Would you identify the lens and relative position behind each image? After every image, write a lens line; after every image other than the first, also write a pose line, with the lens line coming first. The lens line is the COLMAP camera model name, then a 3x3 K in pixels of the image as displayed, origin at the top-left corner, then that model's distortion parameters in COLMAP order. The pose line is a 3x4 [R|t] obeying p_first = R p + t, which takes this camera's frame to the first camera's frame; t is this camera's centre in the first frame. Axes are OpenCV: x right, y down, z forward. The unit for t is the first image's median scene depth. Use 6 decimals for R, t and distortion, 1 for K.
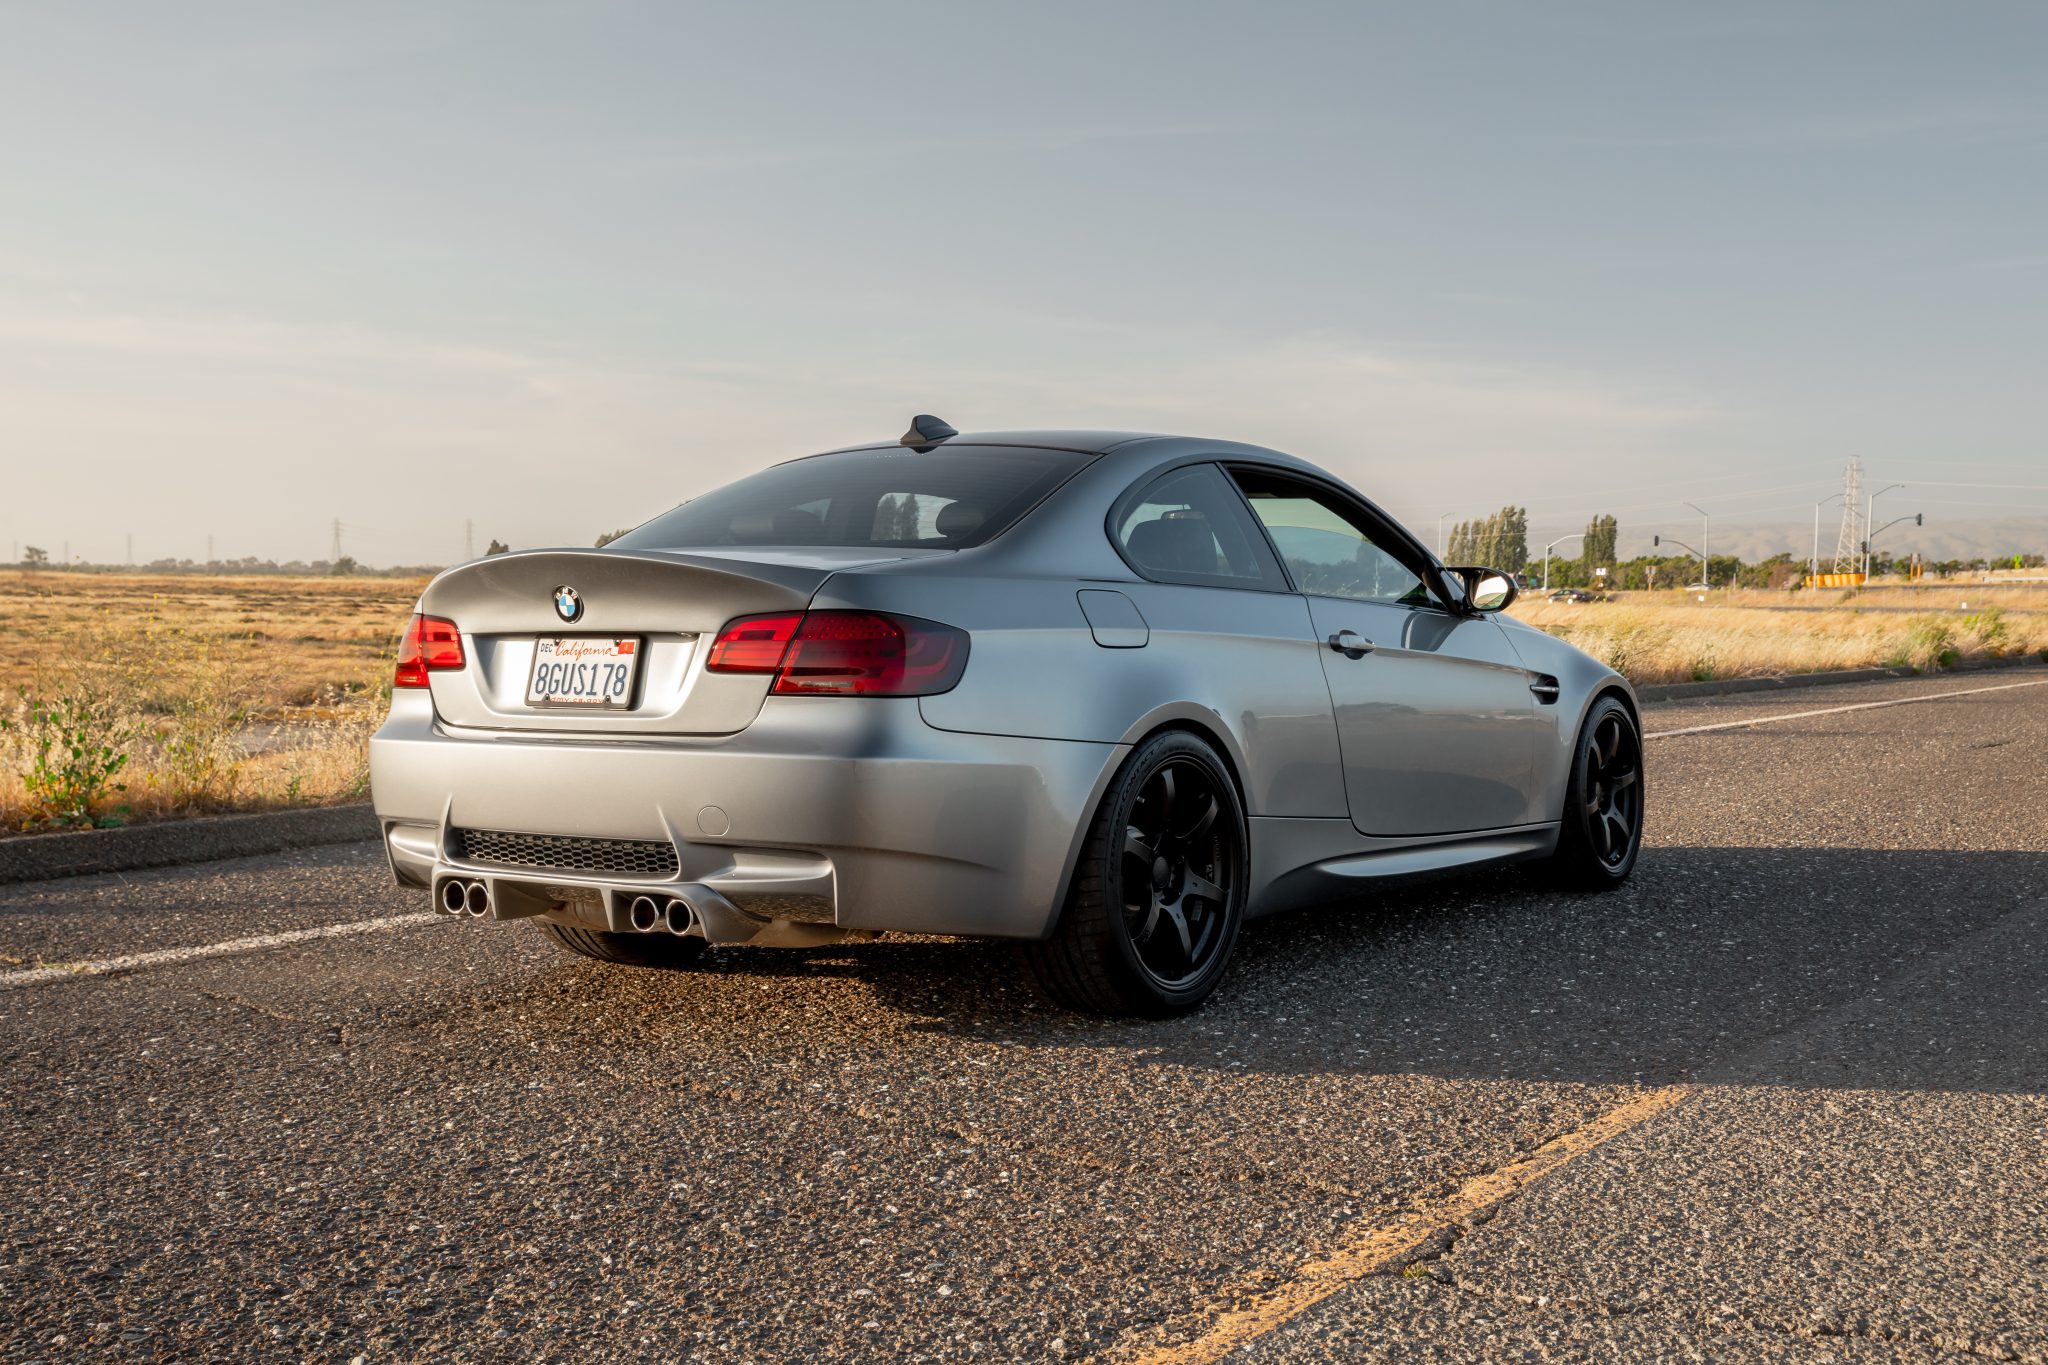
lens RADIAL K [[2294.3, 0, 1025.5], [0, 2294.3, 688.7], [0, 0, 1]] dist [0.056207, 0.000000]
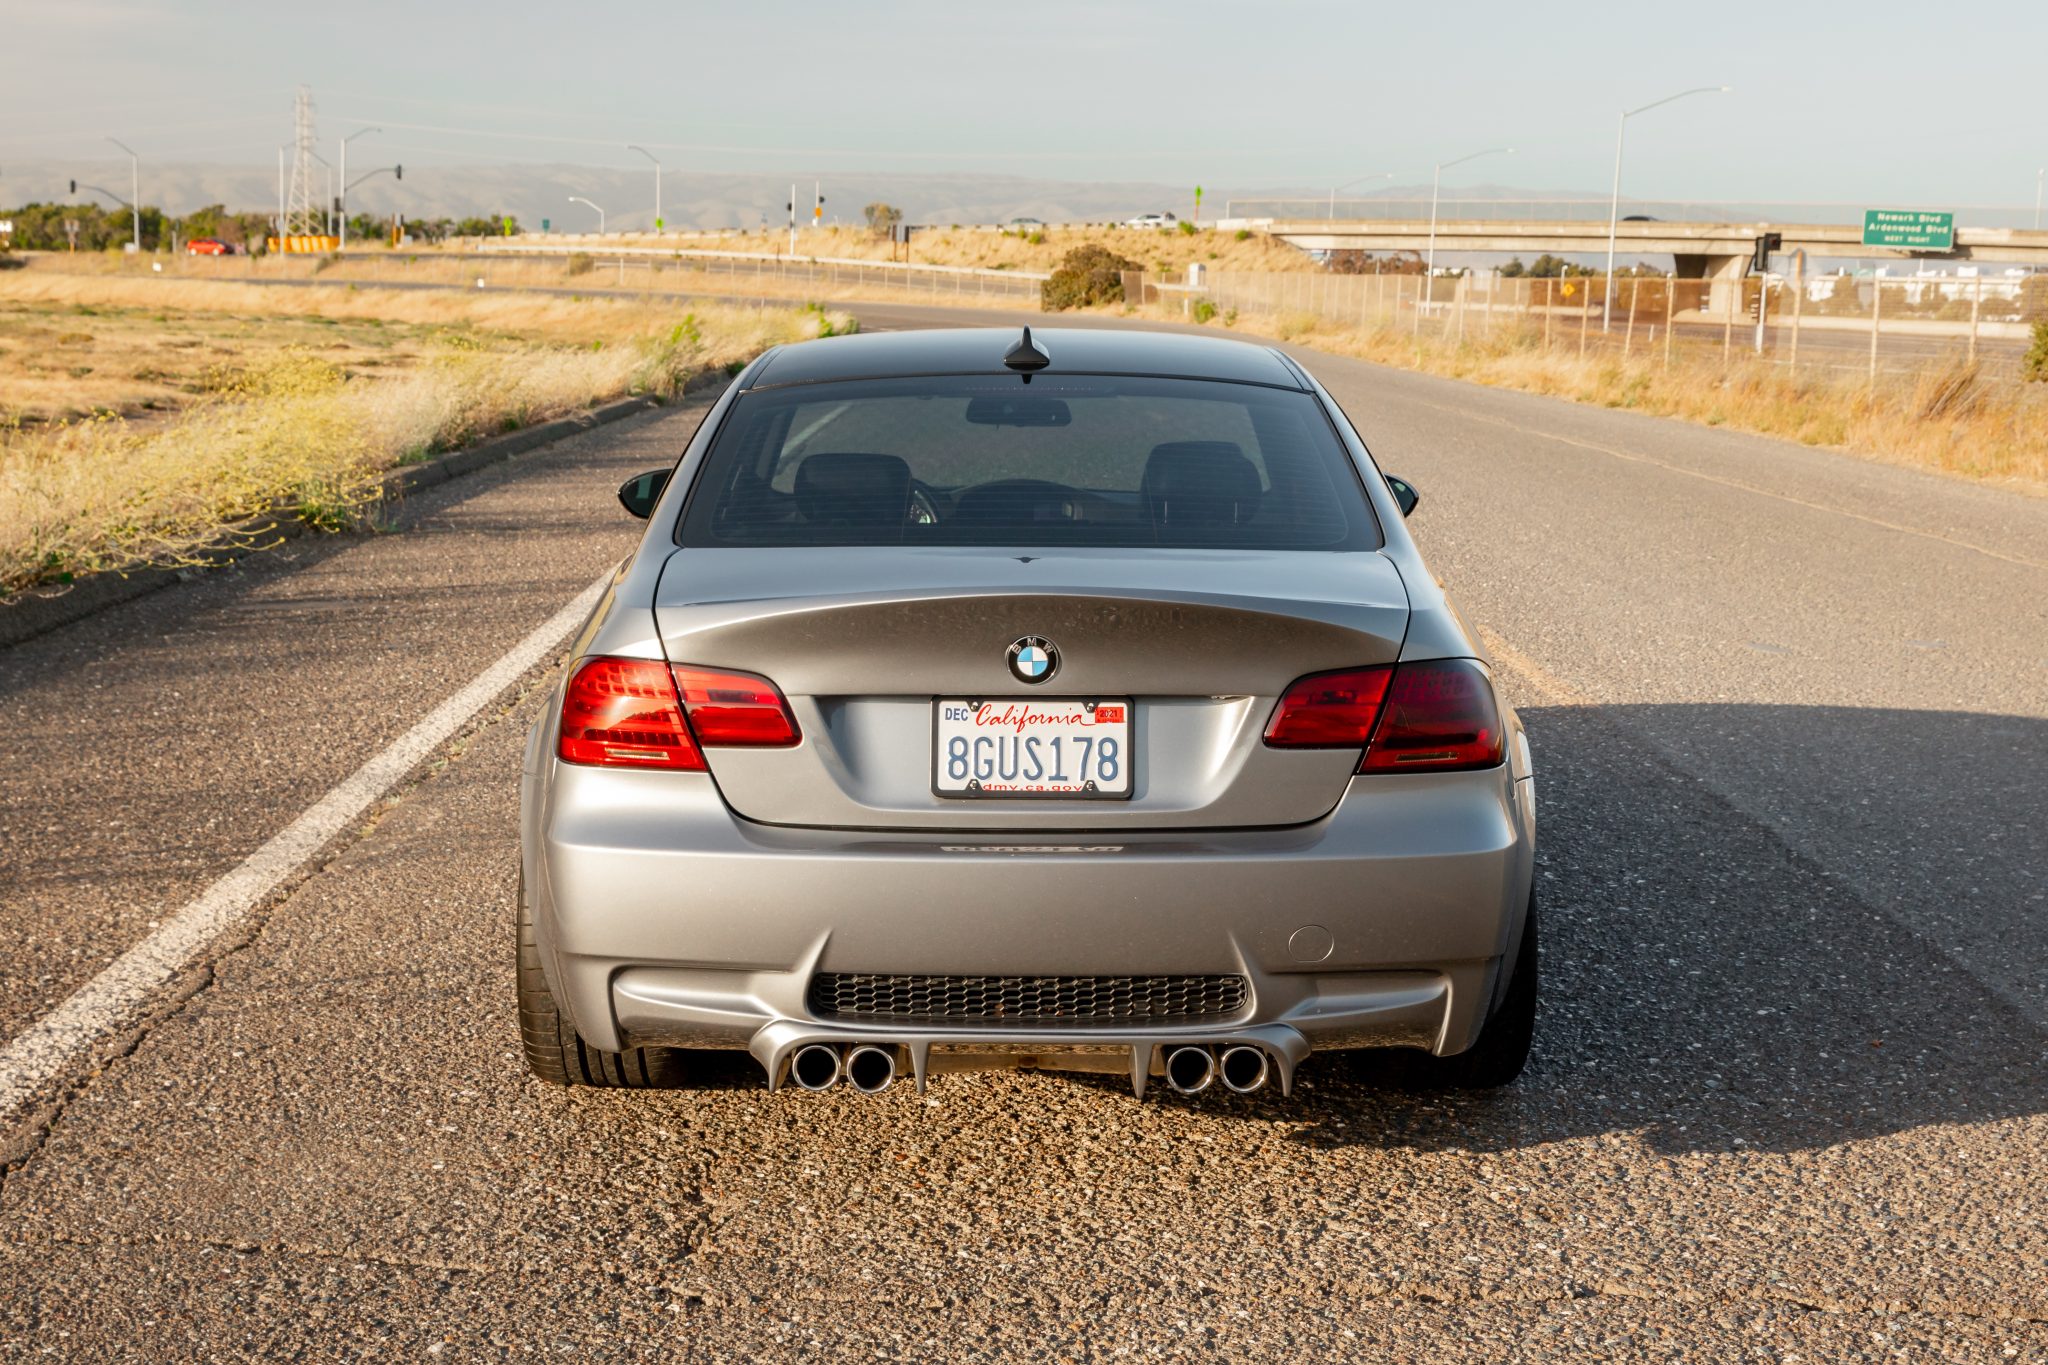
lens RADIAL K [[2895.3, 0, 1005.1], [0, 2895.3, 689.2], [0, 0, 1]] dist [0.026804, 0.000000]
pose [[0.821652, -0.071756, 0.565455, -0.151673], [0.007996, 0.993398, 0.114443, -0.027686], [-0.569934, -0.089511, 0.816801, 0.054093]]
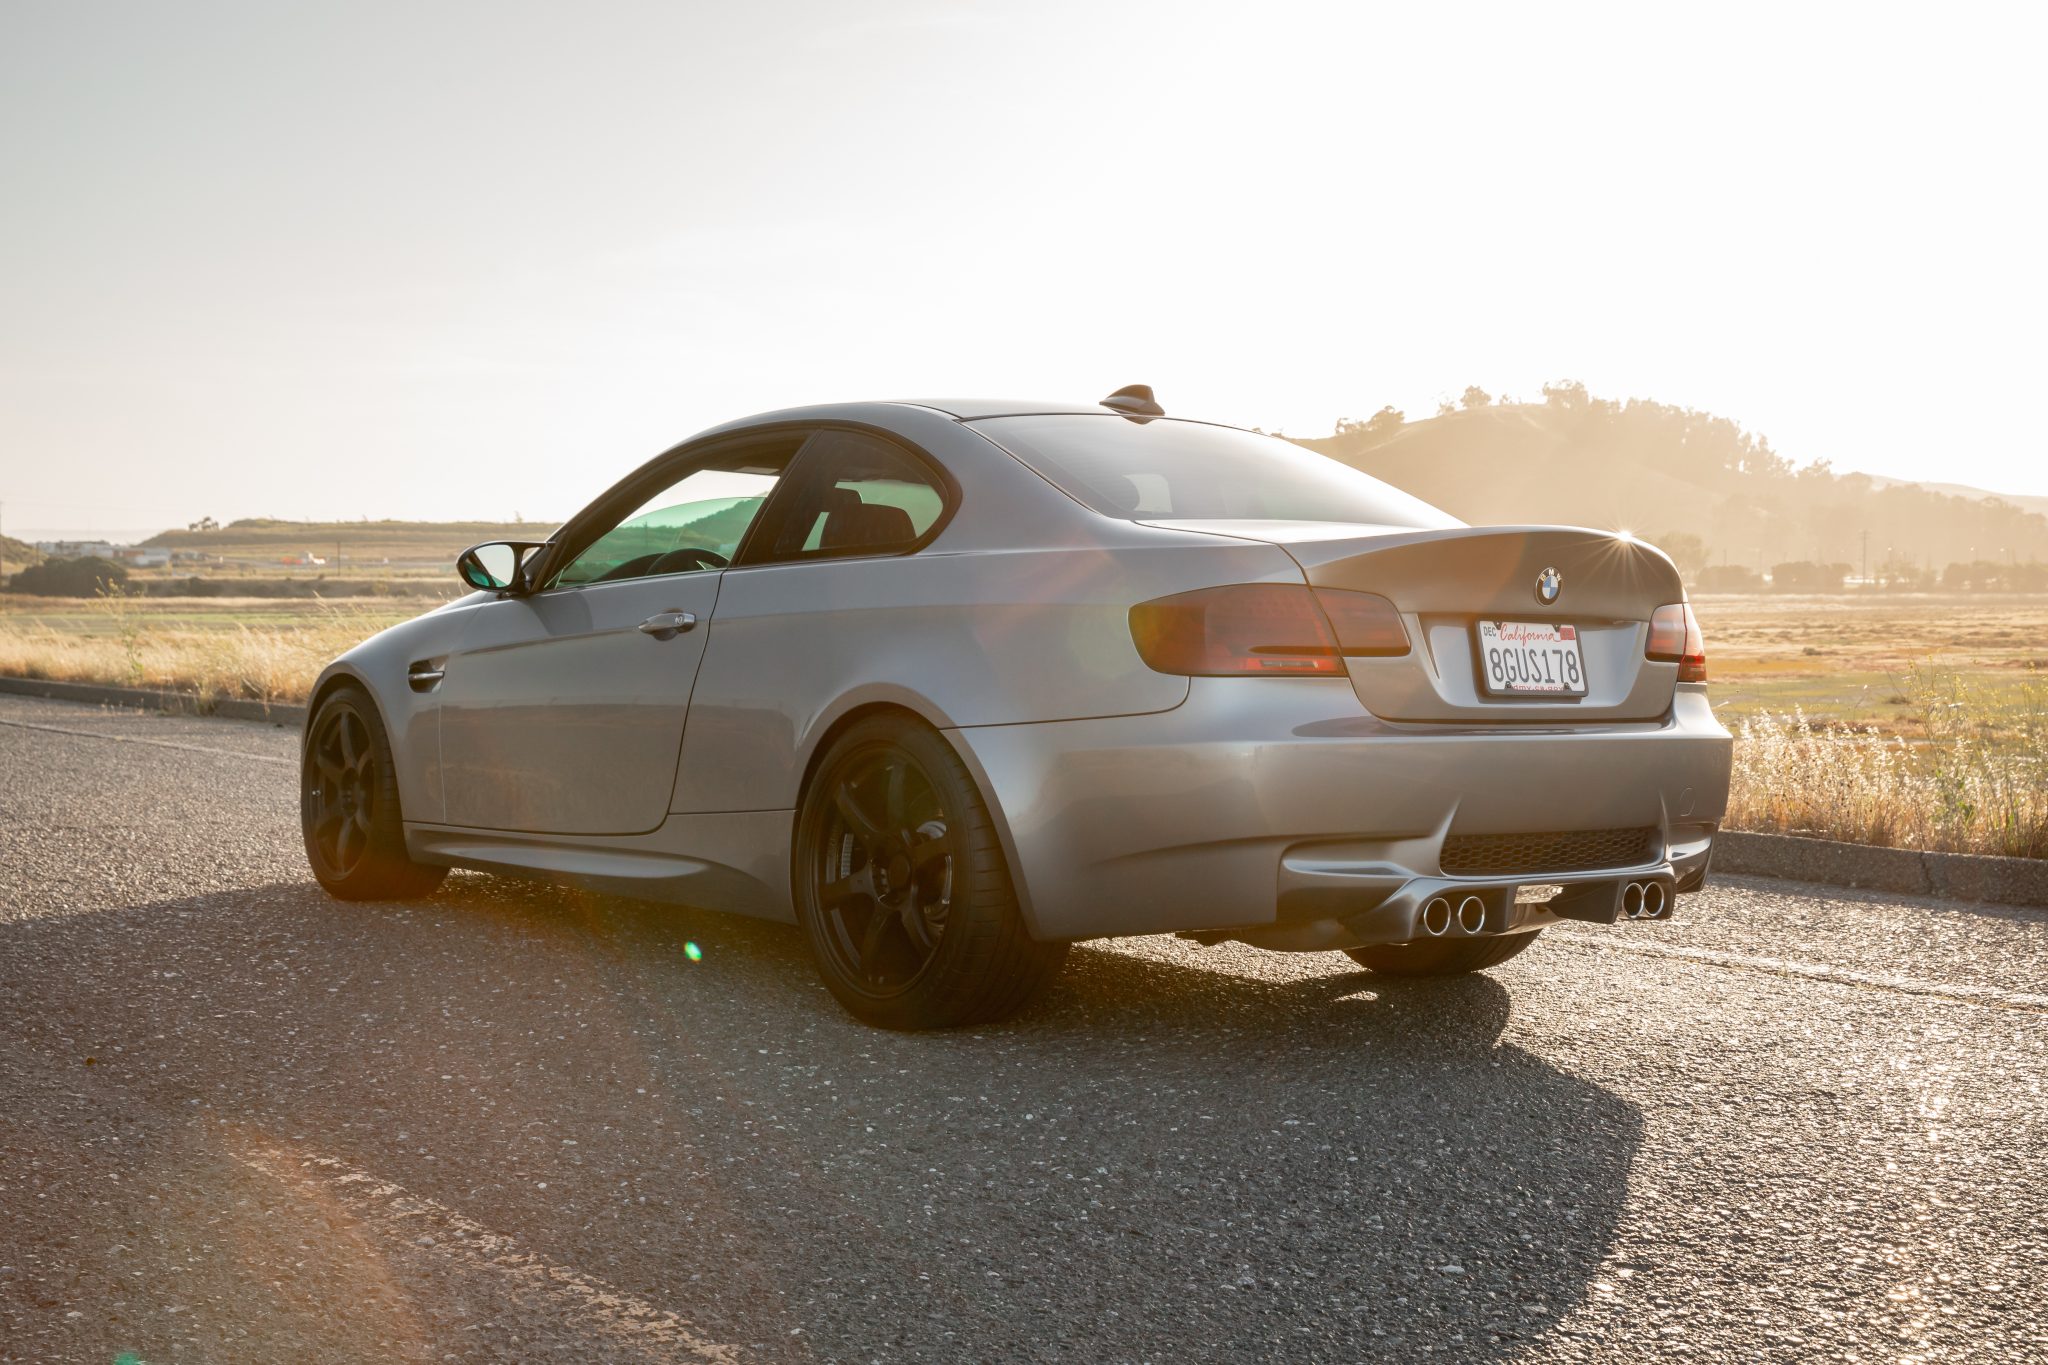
lens RADIAL K [[2471.4, 0, 1030.3], [0, 2471.4, 679.3], [0, 0, 1]] dist [0.037577, 0.000000]
pose [[0.275301, -0.003340, 0.961352, -0.258452], [0.000958, 0.999994, 0.003200, -0.000442], [-0.961358, 0.000040, 0.275302, 0.193985]]
